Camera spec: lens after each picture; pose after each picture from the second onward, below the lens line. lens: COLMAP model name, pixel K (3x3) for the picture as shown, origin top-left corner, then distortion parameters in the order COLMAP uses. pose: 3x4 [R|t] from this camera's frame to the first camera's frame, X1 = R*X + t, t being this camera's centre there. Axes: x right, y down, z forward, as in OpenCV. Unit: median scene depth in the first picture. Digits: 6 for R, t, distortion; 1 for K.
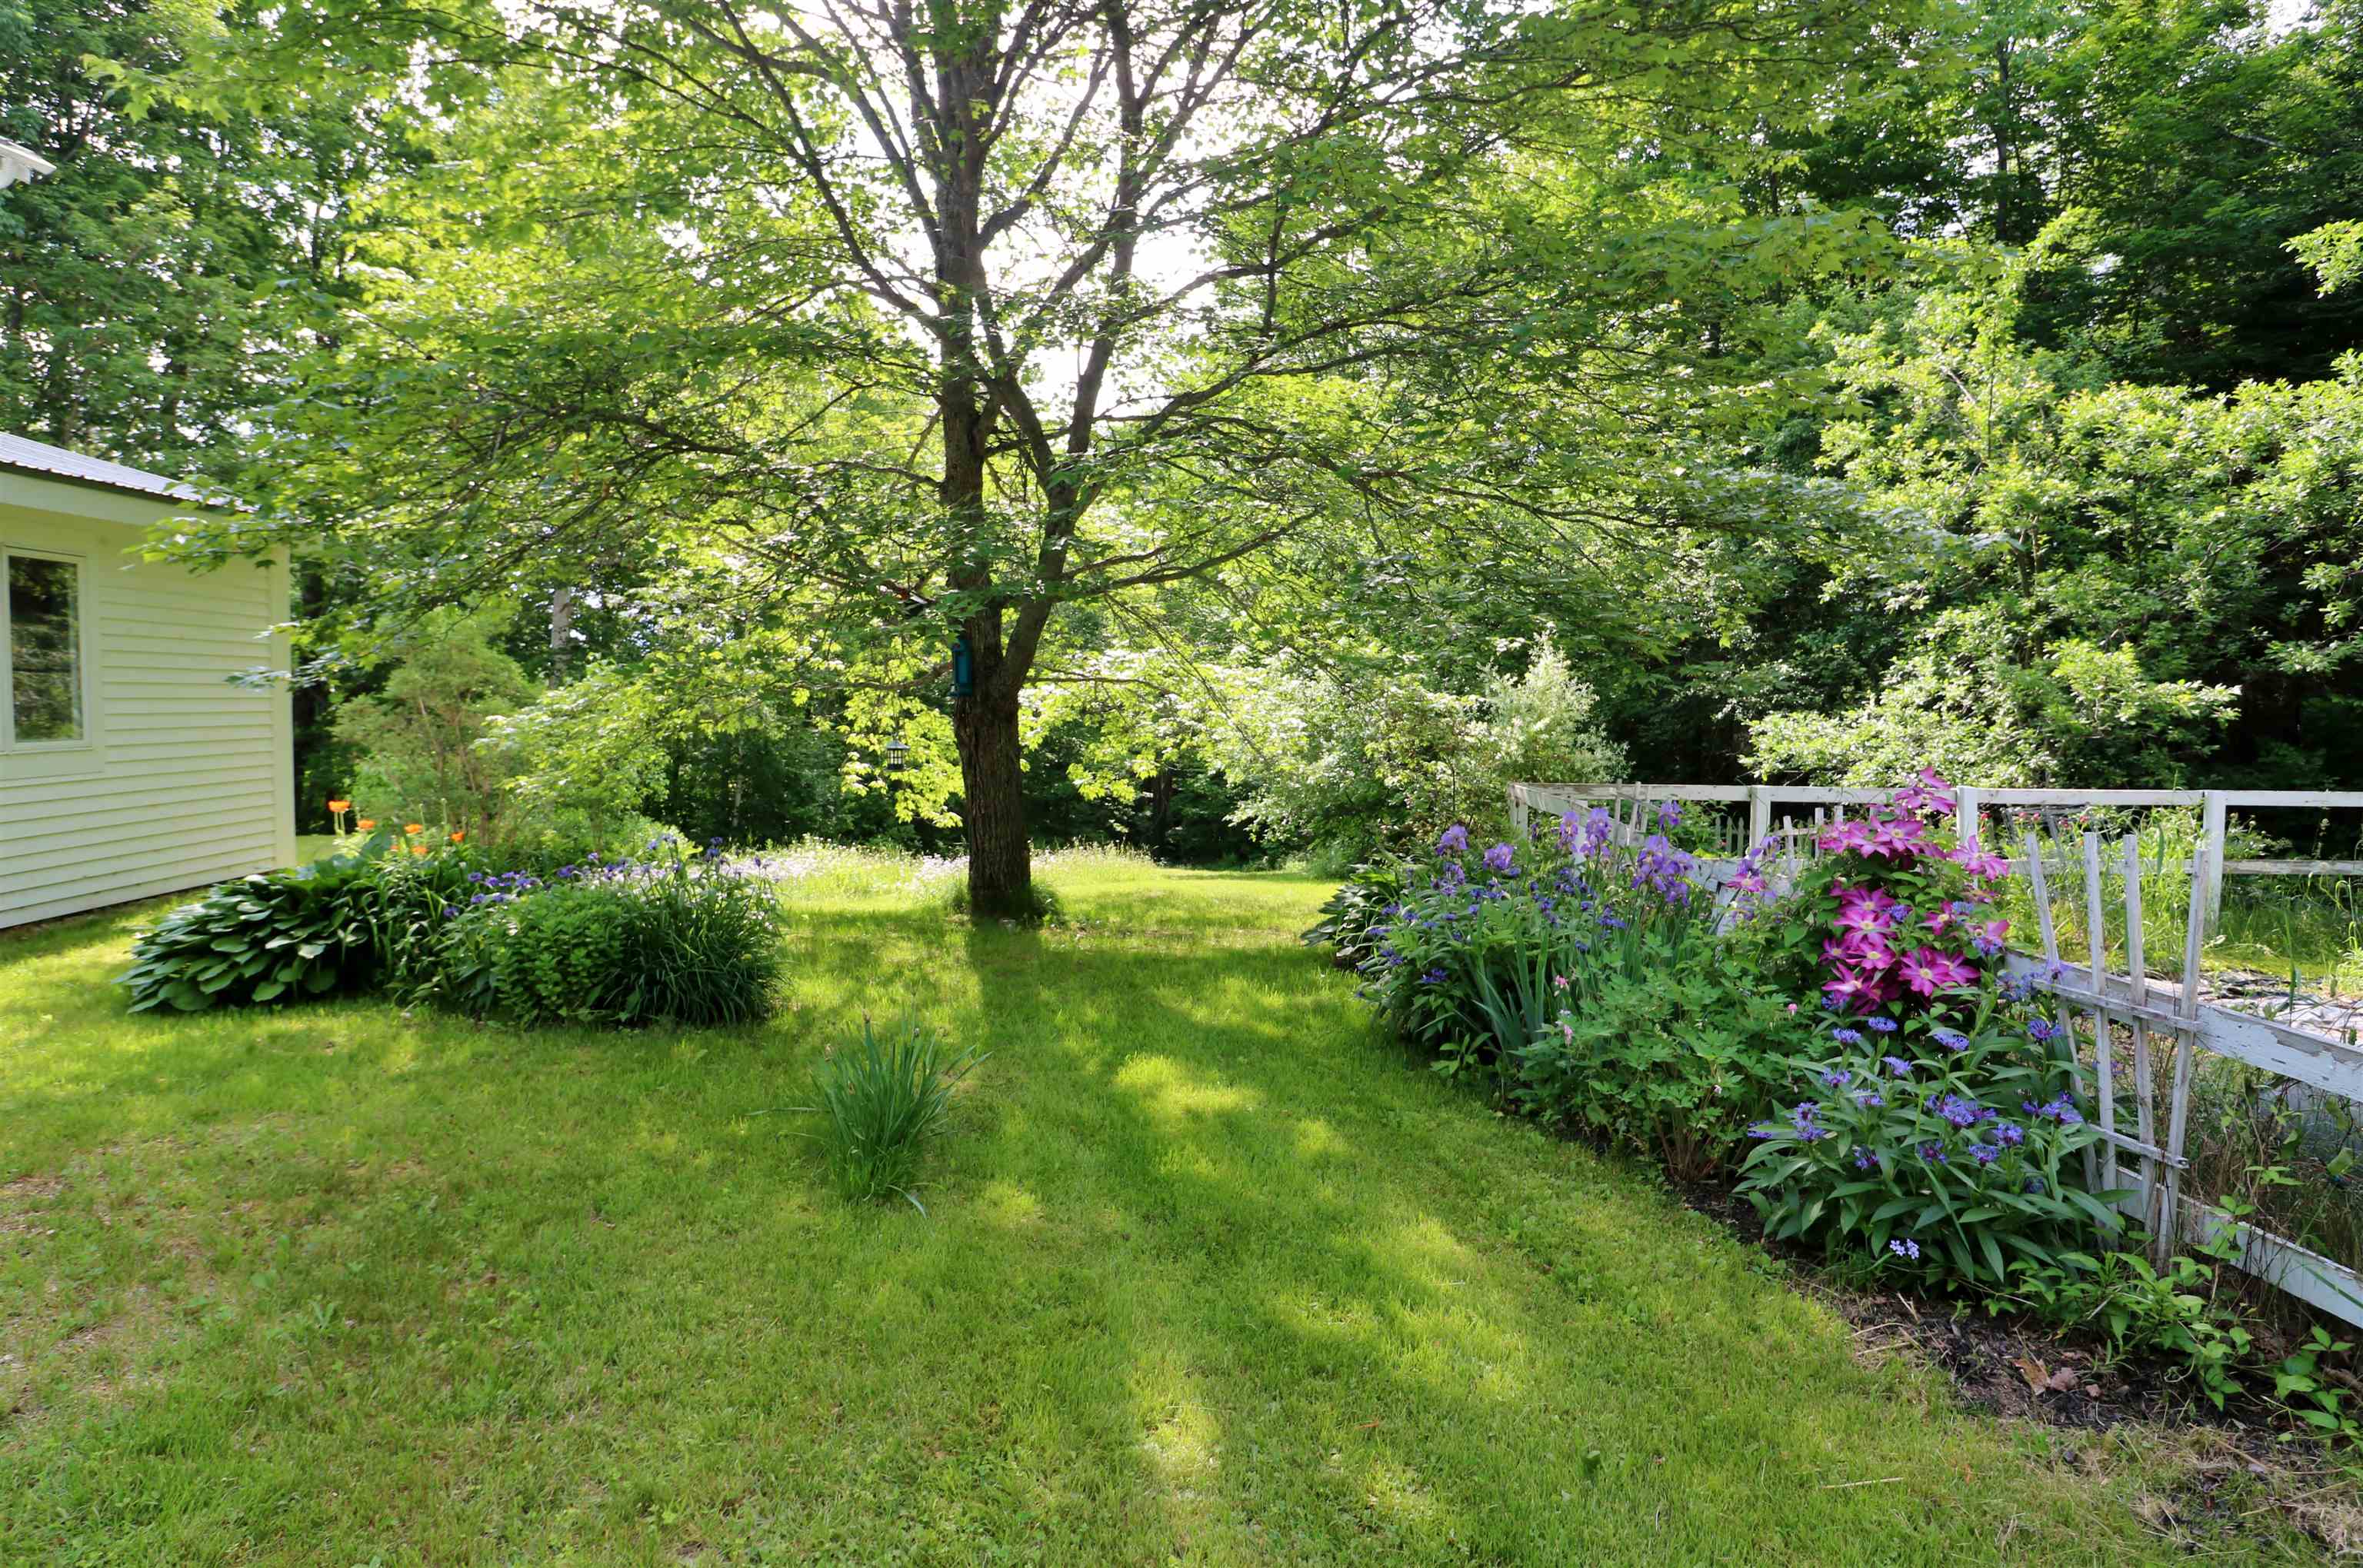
lens RADIAL K [[1207.3, 0, 1184.3], [0, 1207.3, 787.4], [0, 0, 1]] dist [-0.003229, -0.000843]
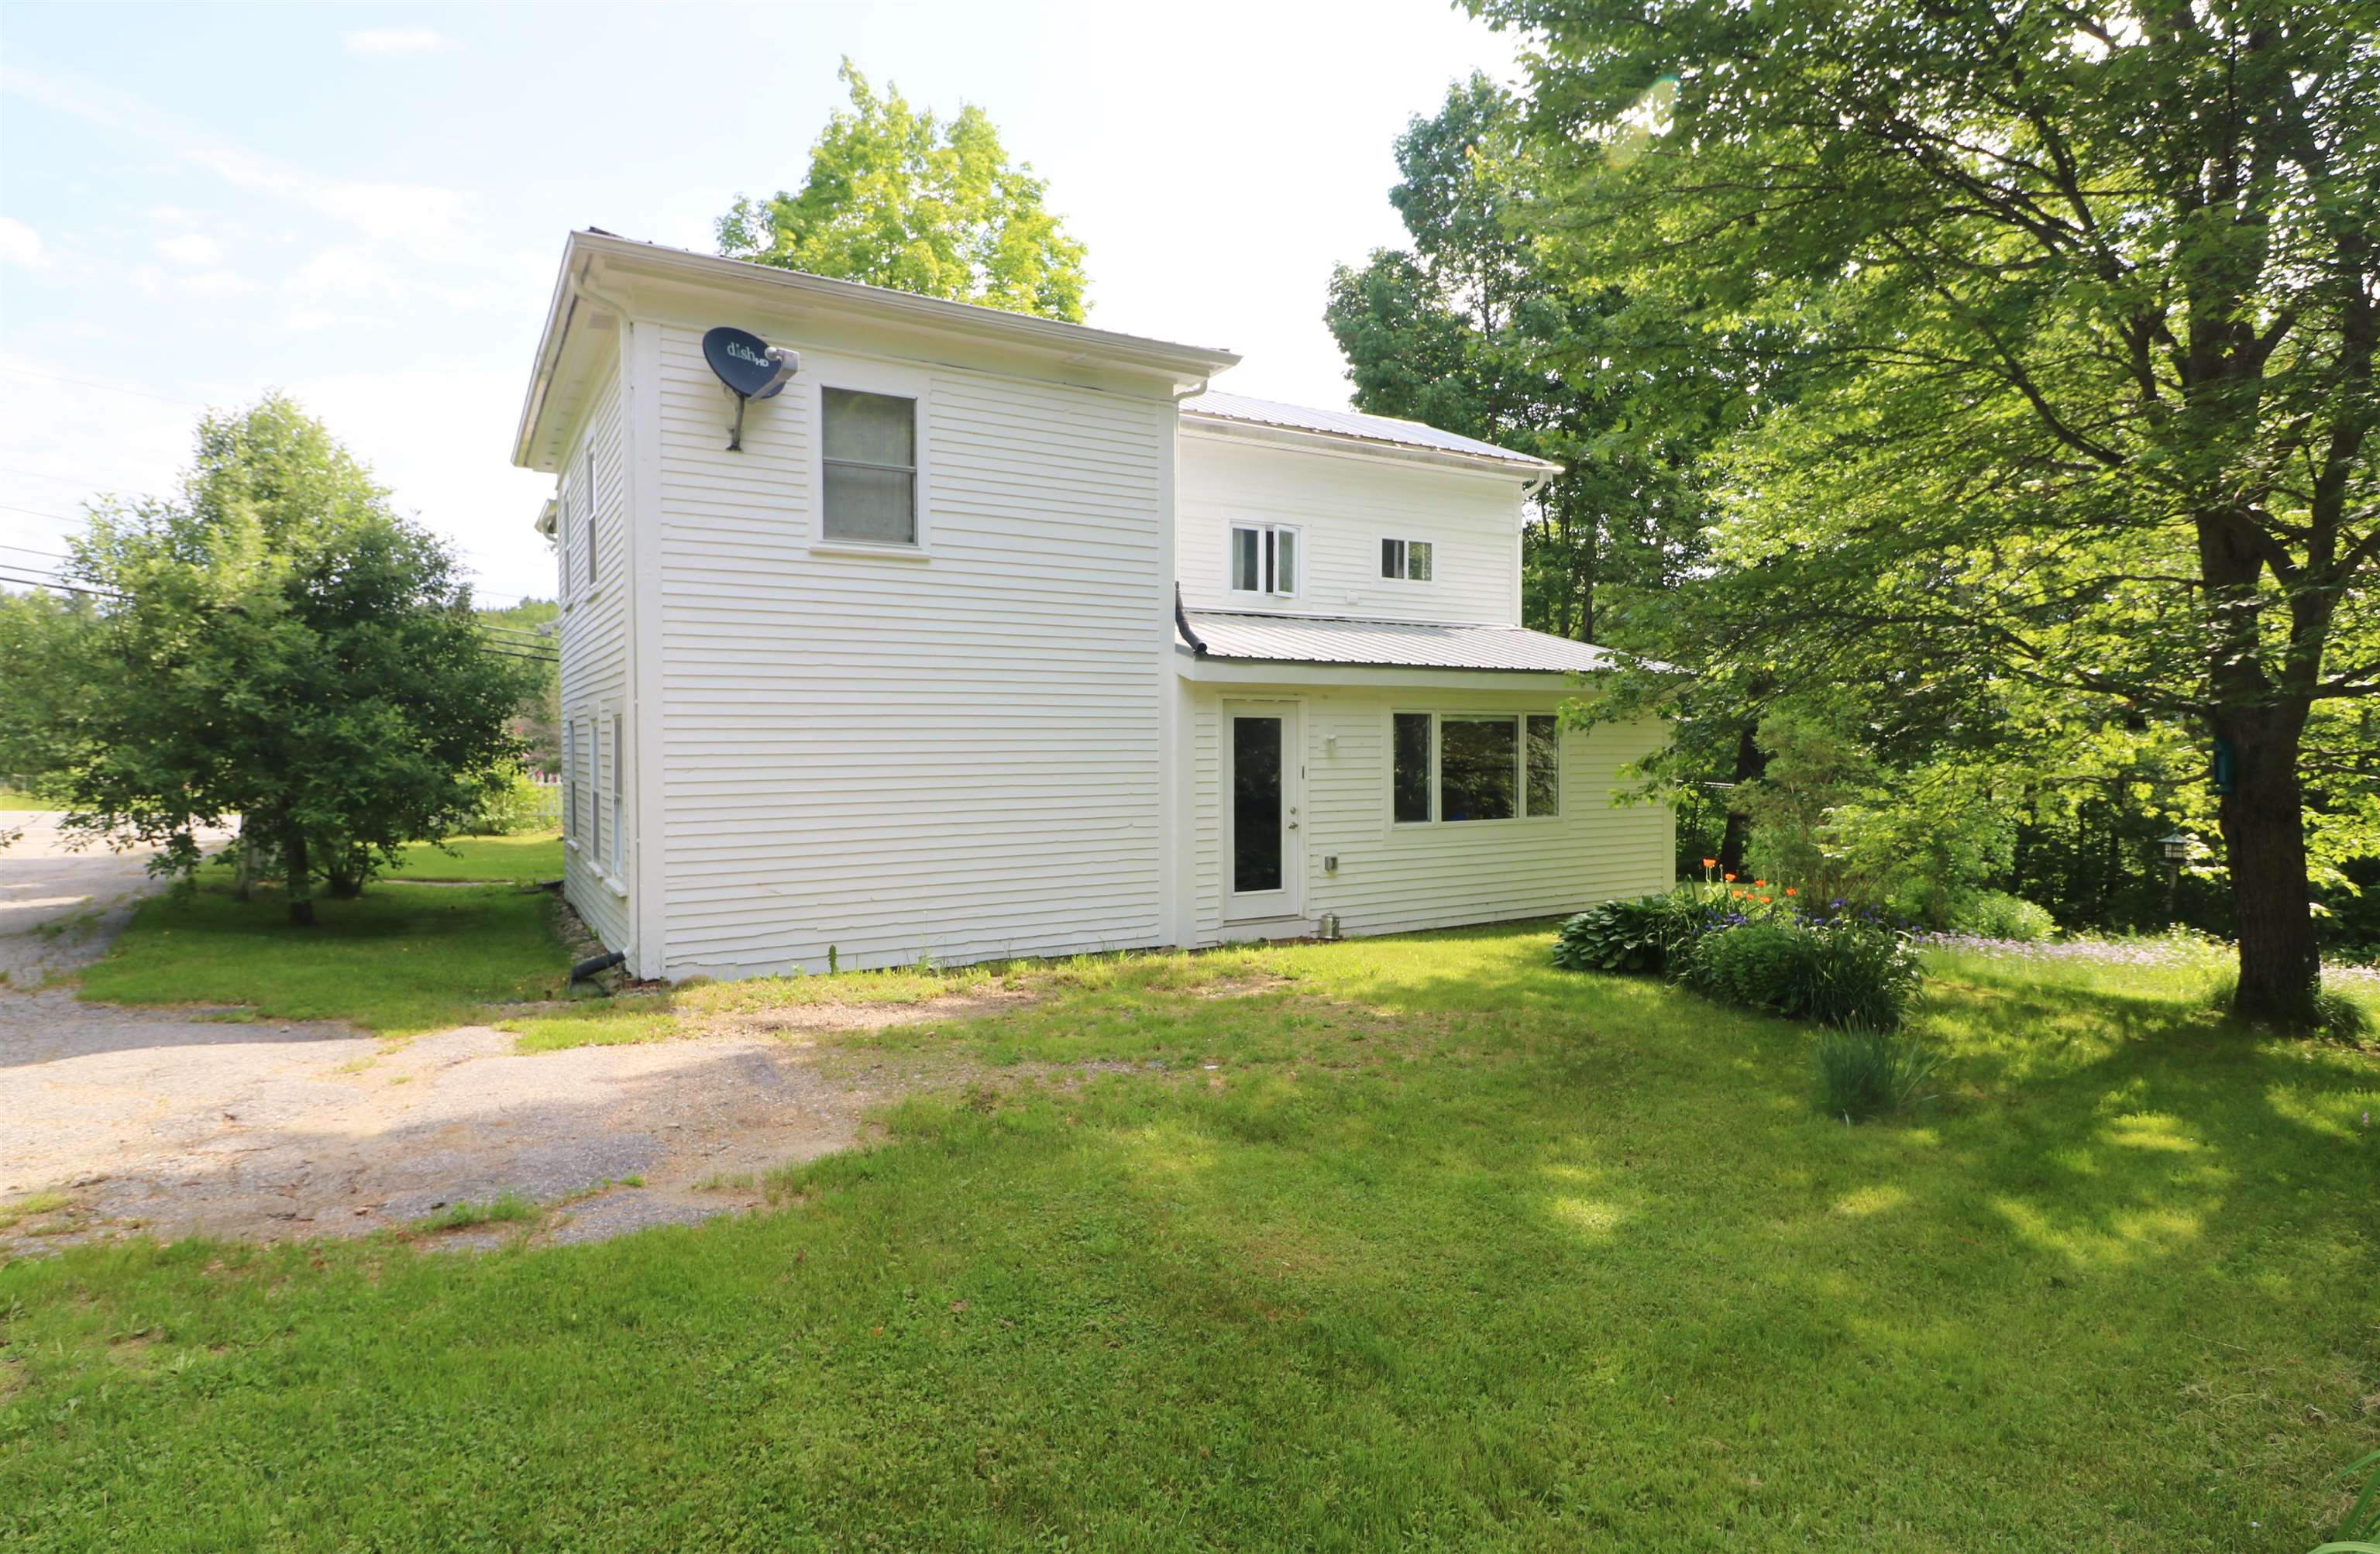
lens RADIAL K [[1233.4, 0, 1193.4], [0, 1233.4, 771.6], [0, 0, 1]] dist [-0.000739, -0.000061]
pose [[0.474599, -0.003957, -0.880193, 0.590455], [-0.050579, 0.998215, -0.031760, -0.031866], [0.878748, 0.059592, 0.473552, -0.461792]]
